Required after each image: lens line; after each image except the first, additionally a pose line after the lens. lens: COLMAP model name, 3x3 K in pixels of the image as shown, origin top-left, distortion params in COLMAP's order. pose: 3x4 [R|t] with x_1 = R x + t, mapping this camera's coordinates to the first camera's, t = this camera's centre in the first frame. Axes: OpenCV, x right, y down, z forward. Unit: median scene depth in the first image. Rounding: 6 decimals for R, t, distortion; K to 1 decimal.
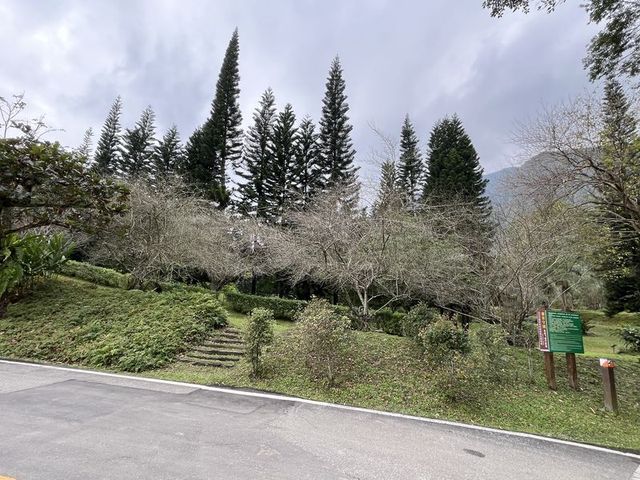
lens RADIAL K [[318.9, 0, 320.0], [0, 318.9, 240.0], [0, 0, 1]] dist [0.000333, 0.000000]
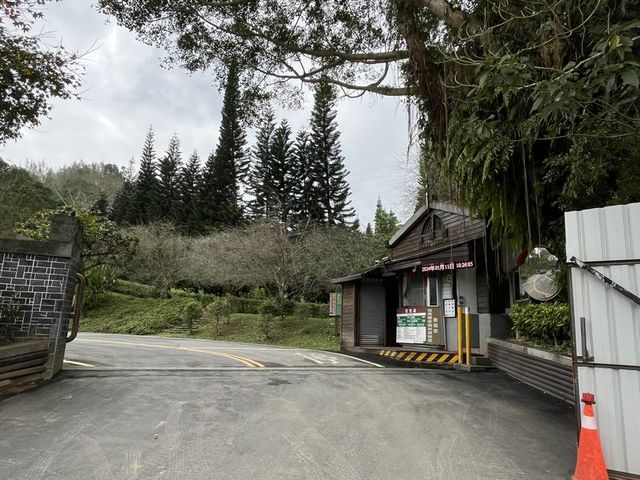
lens RADIAL K [[410.0, 0, 320.0], [0, 410.0, 240.0], [0, 0, 1]] dist [-0.002427, -0.000451]
pose [[0.965096, -0.100568, -0.241819, 0.311048], [0.106866, 0.994188, 0.013036, -0.028811], [0.239103, -0.038424, 0.970234, -0.319724]]
